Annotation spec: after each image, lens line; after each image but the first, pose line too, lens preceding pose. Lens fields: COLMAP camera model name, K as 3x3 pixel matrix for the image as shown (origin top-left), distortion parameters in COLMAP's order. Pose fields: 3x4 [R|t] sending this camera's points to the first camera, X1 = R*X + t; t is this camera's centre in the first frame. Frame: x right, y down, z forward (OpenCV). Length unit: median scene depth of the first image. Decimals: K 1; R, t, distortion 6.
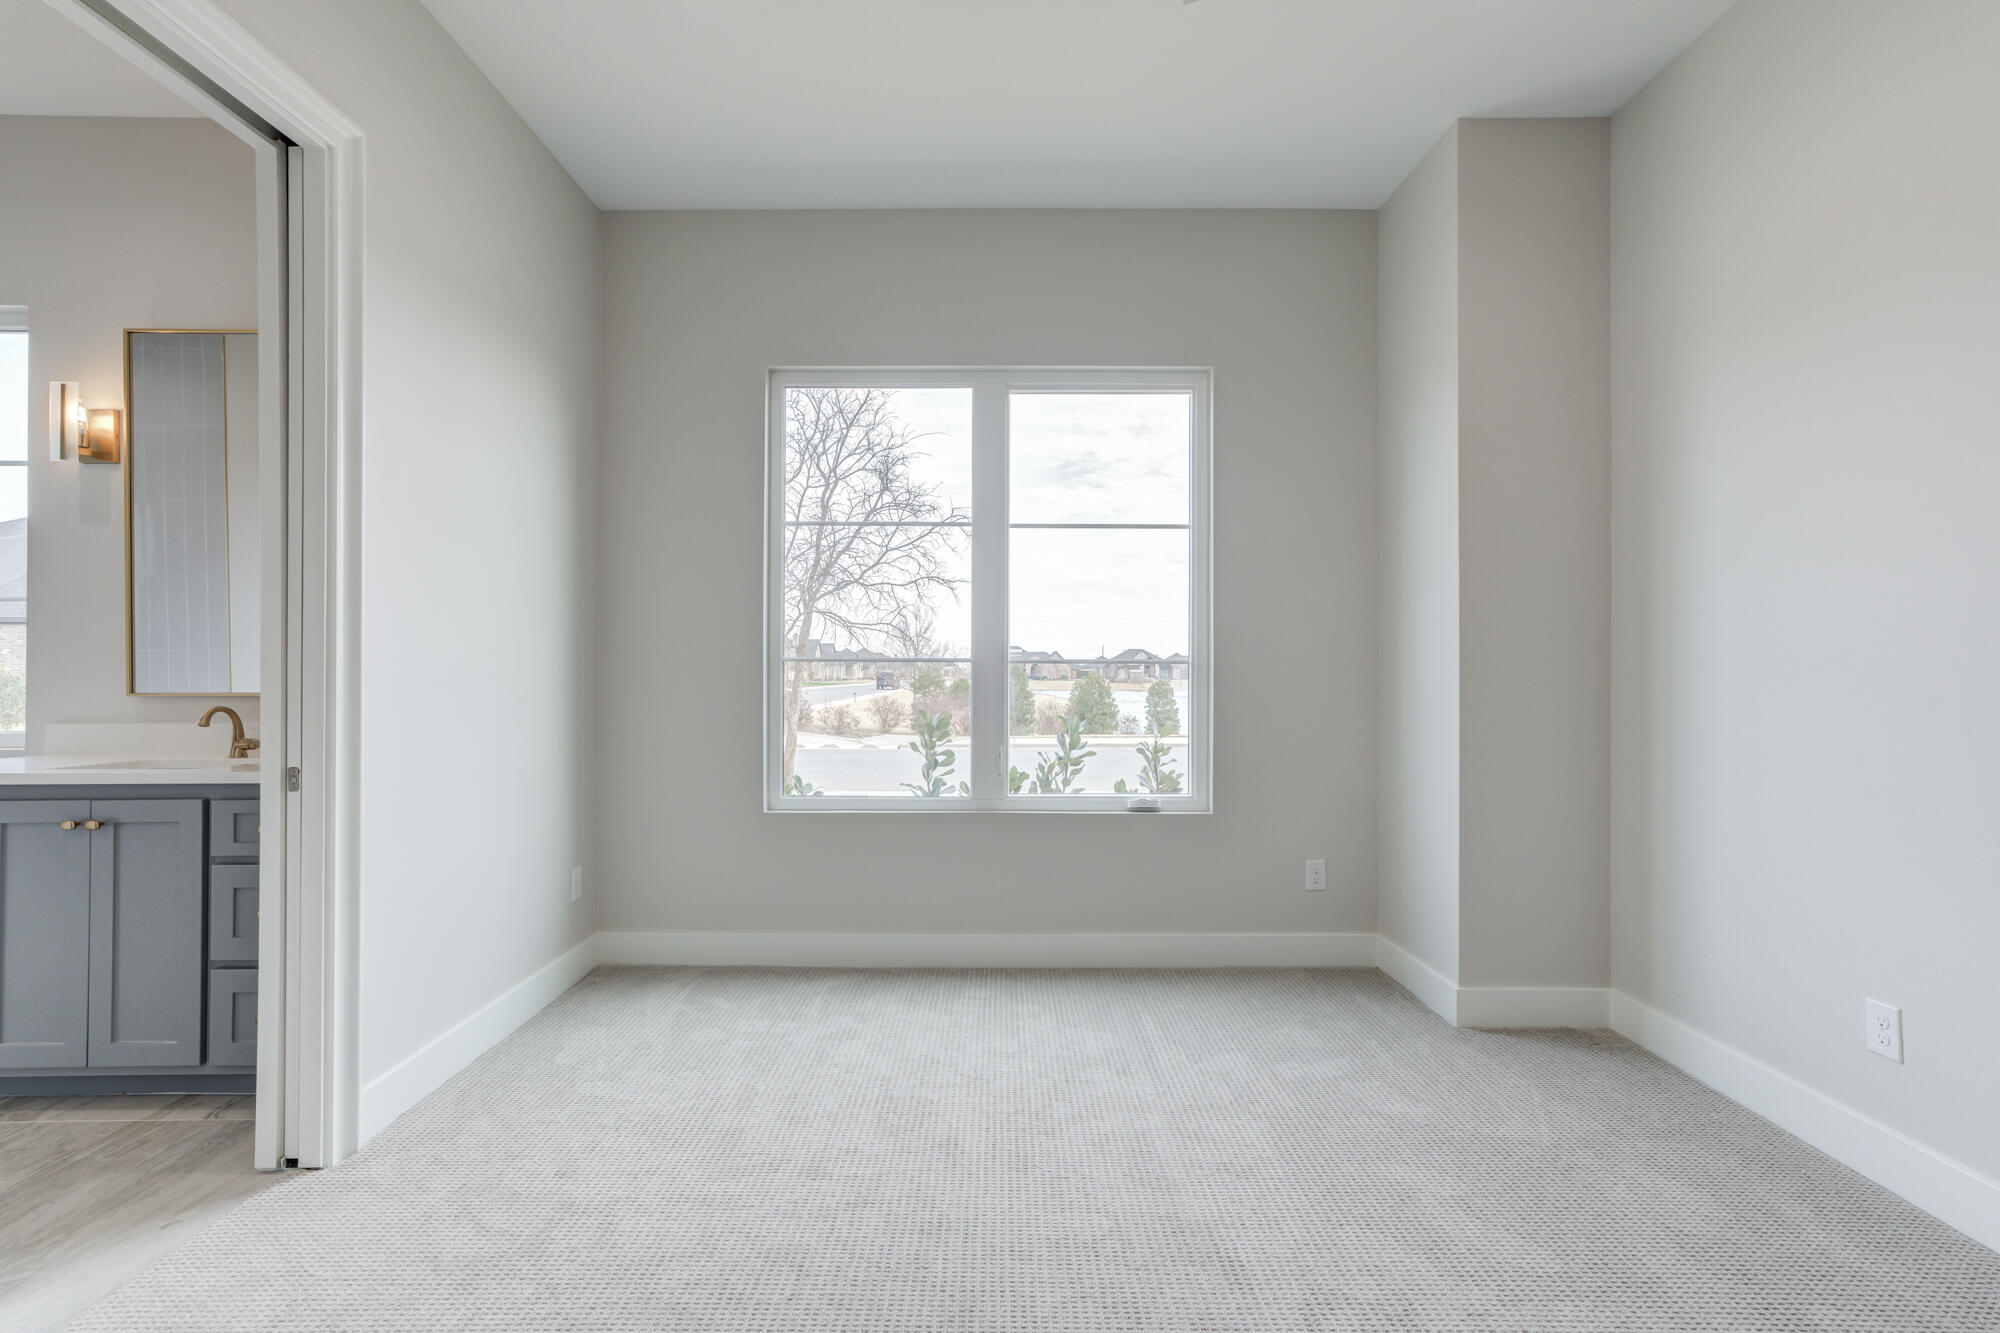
lens RADIAL K [[925.1, 0, 991.2], [0, 925.1, 662.3], [0, 0, 1]] dist [-0.005549, 0.009953]
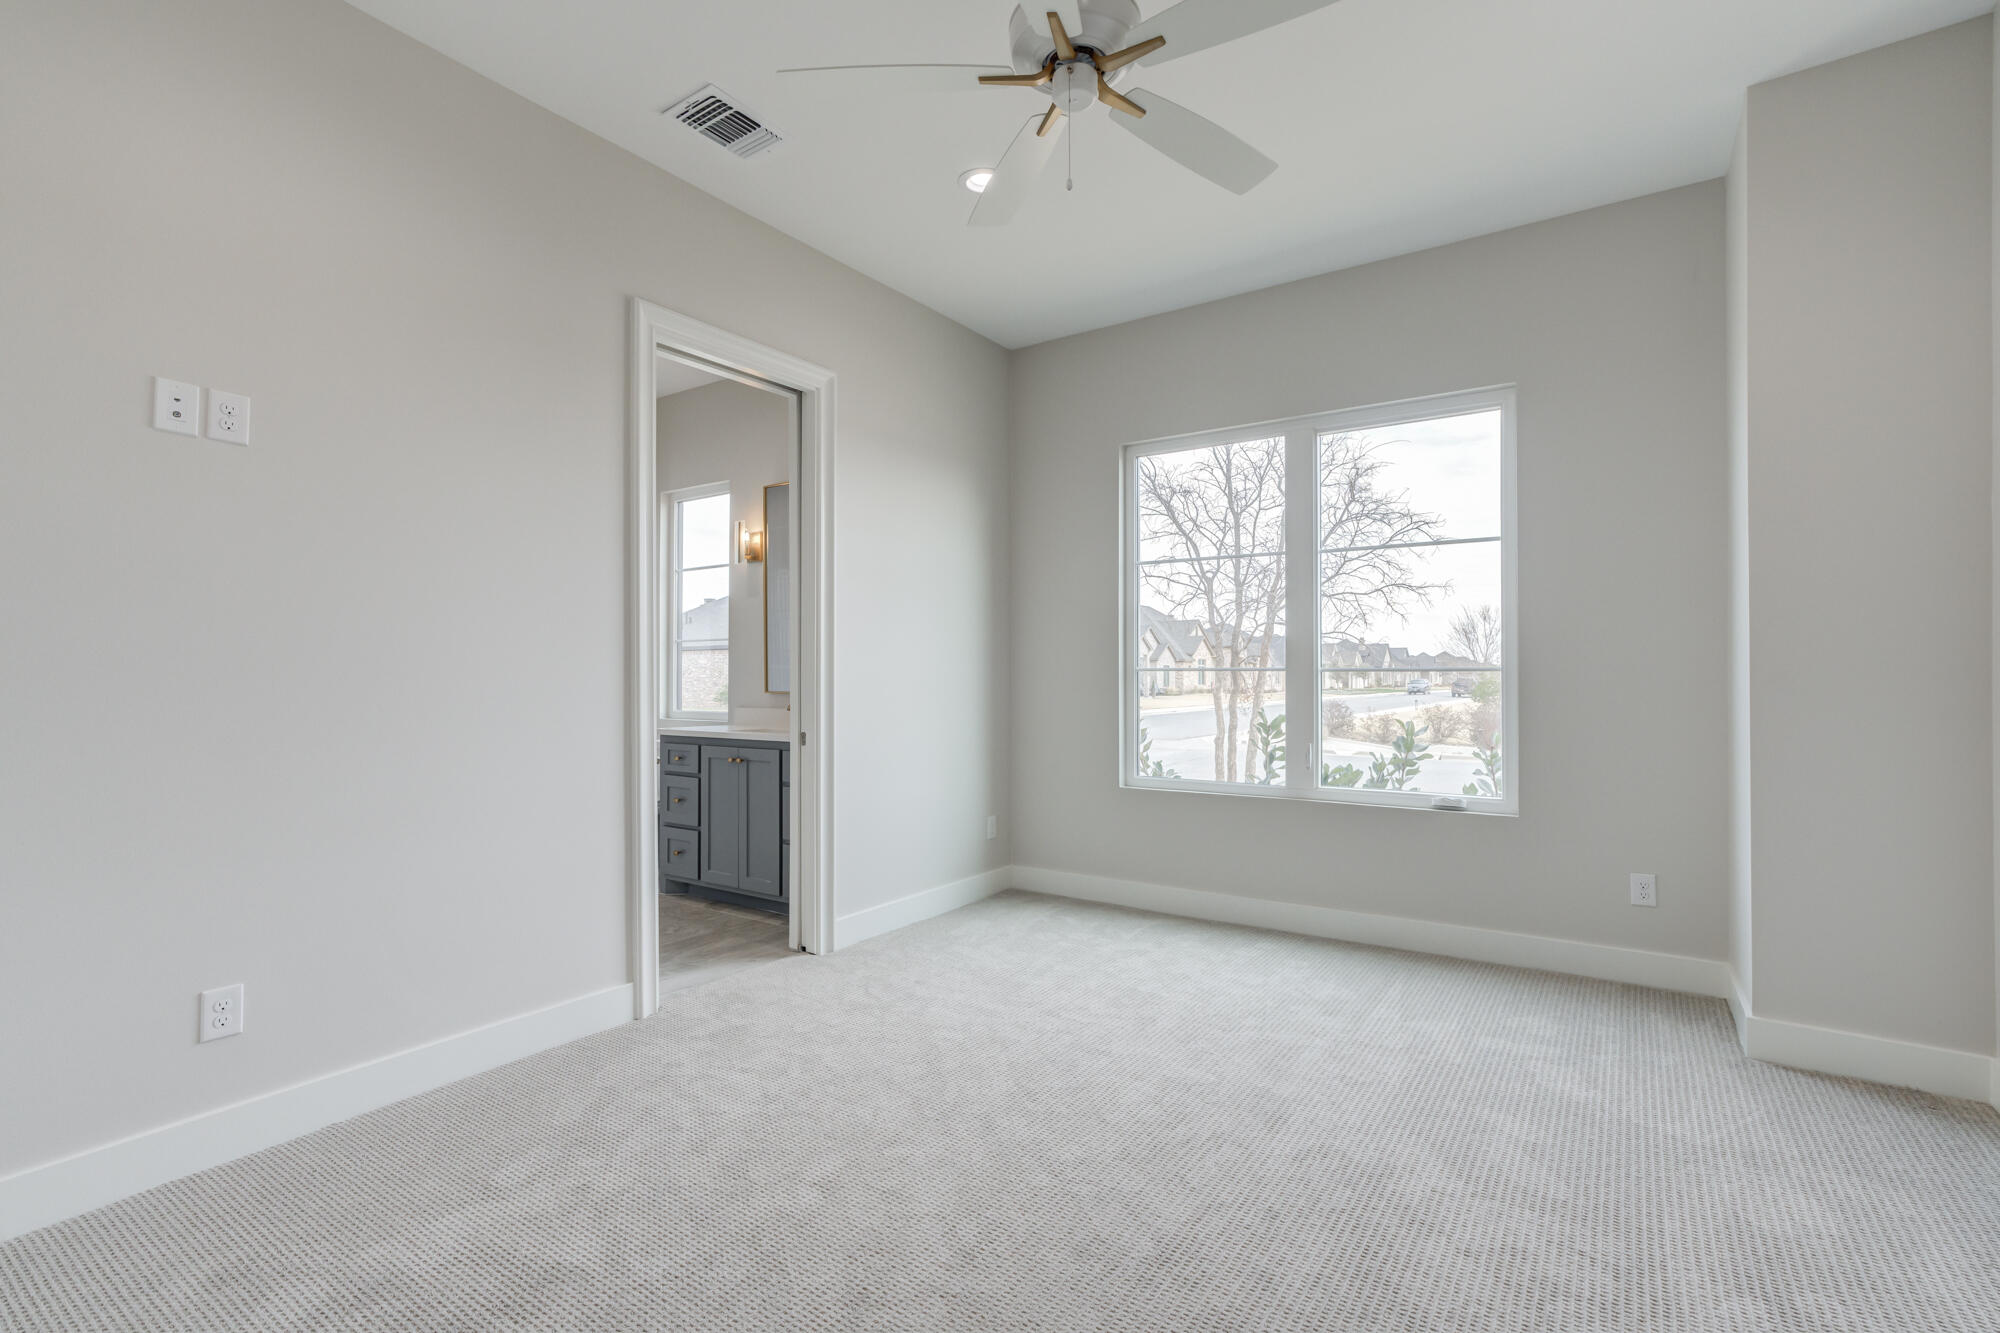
lens RADIAL K [[925.1, 0, 1009.4], [0, 925.1, 666.9], [0, 0, 1]] dist [-0.005549, 0.009953]
pose [[0.833832, -0.007901, -0.551962, 0.424950], [0.006838, 0.999969, -0.003985, -0.003377], [0.551976, -0.000451, 0.833860, -0.210850]]
